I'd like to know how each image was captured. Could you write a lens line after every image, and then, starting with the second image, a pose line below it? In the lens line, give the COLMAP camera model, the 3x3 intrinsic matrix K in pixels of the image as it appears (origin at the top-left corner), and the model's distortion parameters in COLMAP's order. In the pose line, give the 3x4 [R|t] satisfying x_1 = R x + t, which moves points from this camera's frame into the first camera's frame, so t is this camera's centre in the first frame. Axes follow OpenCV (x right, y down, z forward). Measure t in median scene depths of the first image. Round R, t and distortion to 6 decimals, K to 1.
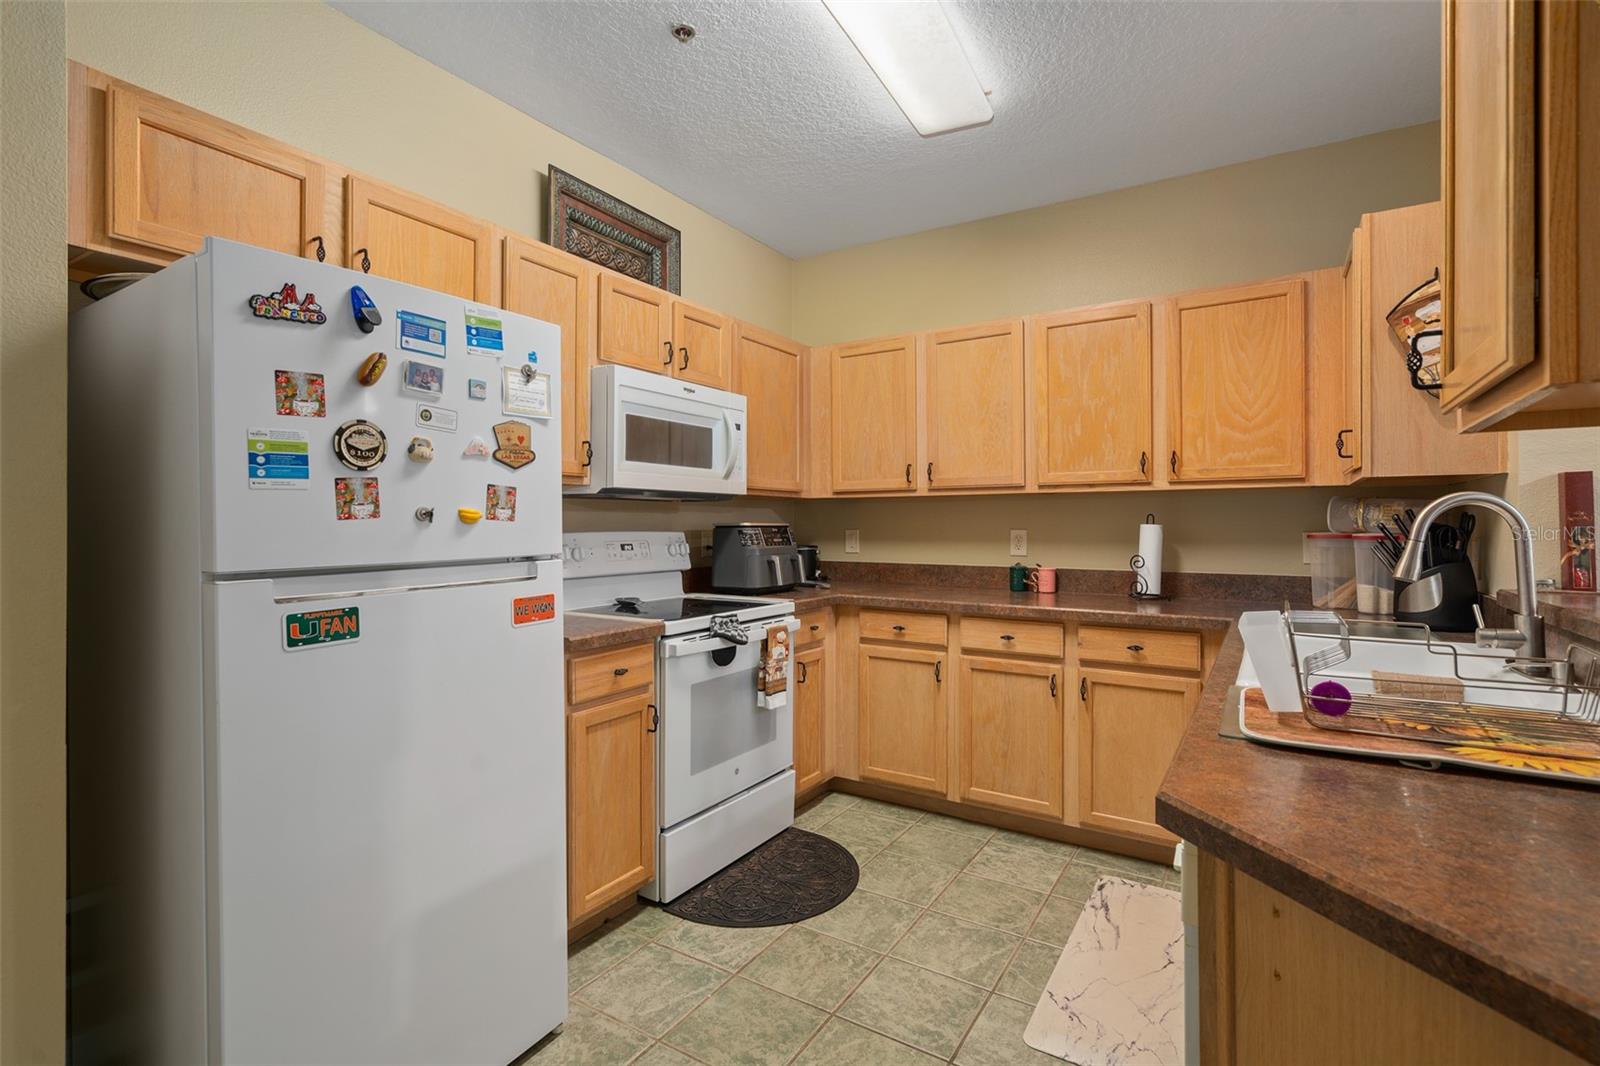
lens RADIAL K [[737.1, 0, 799.5], [0, 737.1, 518.3], [0, 0, 1]] dist [-0.000871, 0.000557]
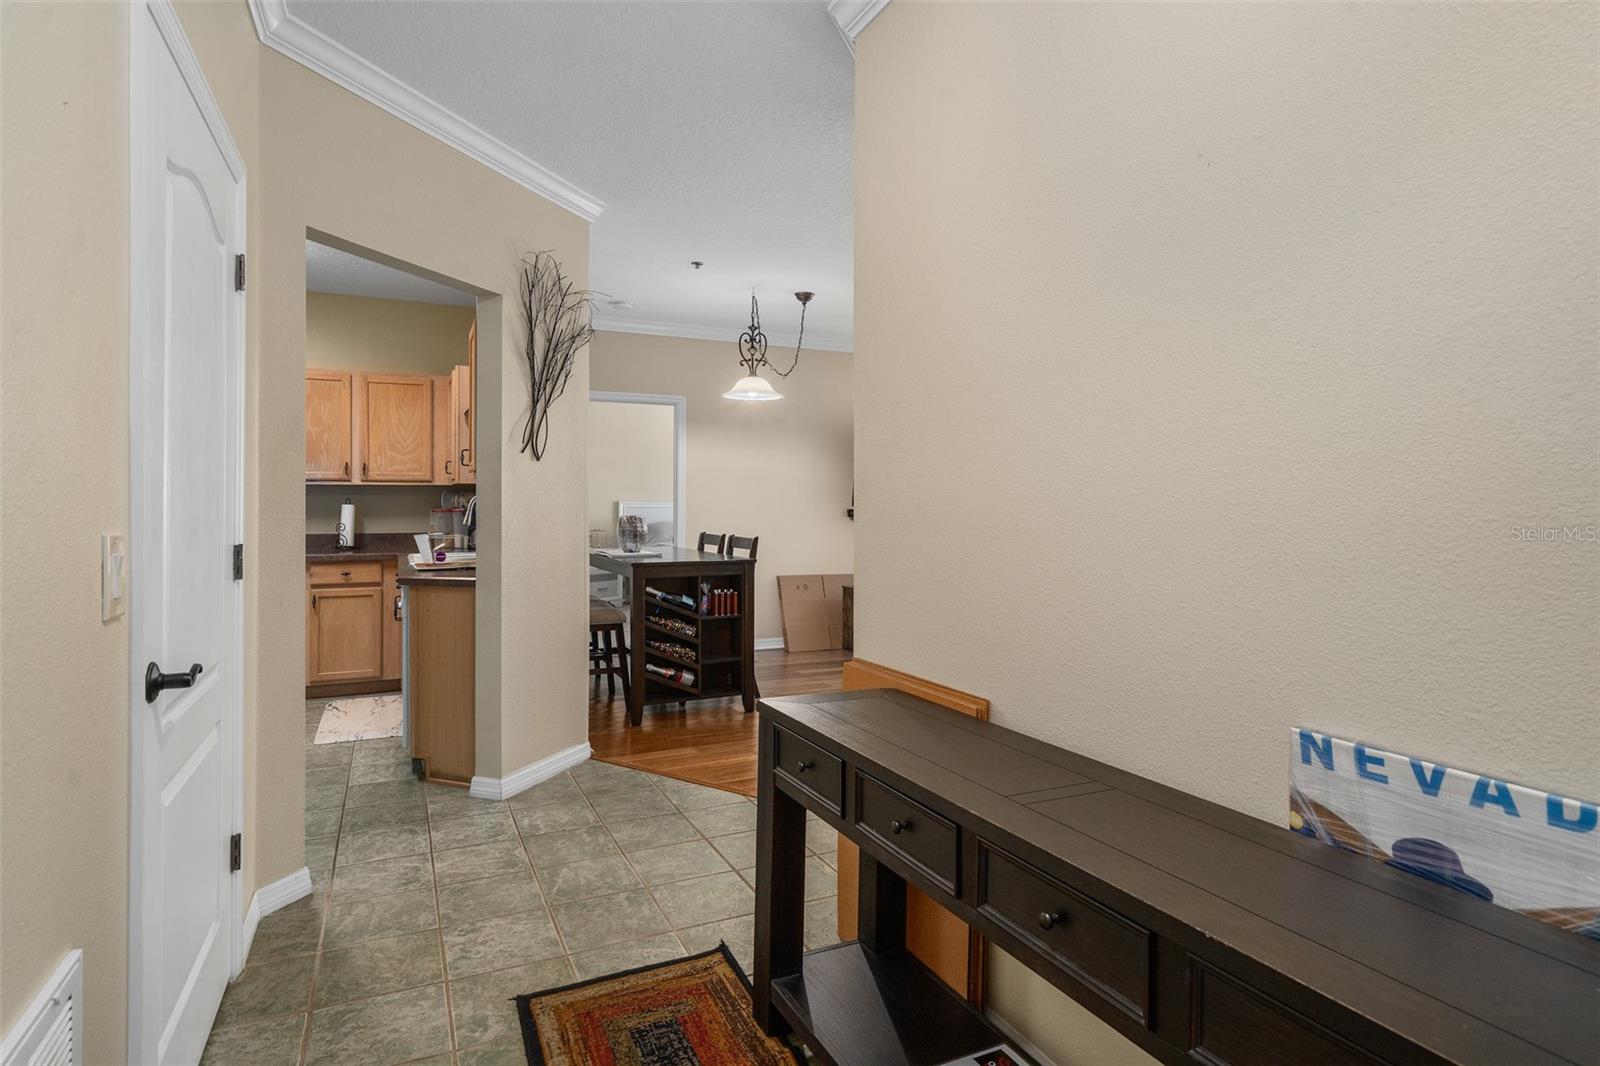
lens RADIAL K [[807.6, 0, 775.7], [0, 807.6, 504.9], [0, 0, 1]] dist [0.000676, -0.000085]
pose [[0.532172, 0.001436, 0.846635, -0.587906], [-0.006729, 0.999974, 0.002534, -0.002254], [-0.846610, -0.007045, 0.532167, -0.836592]]
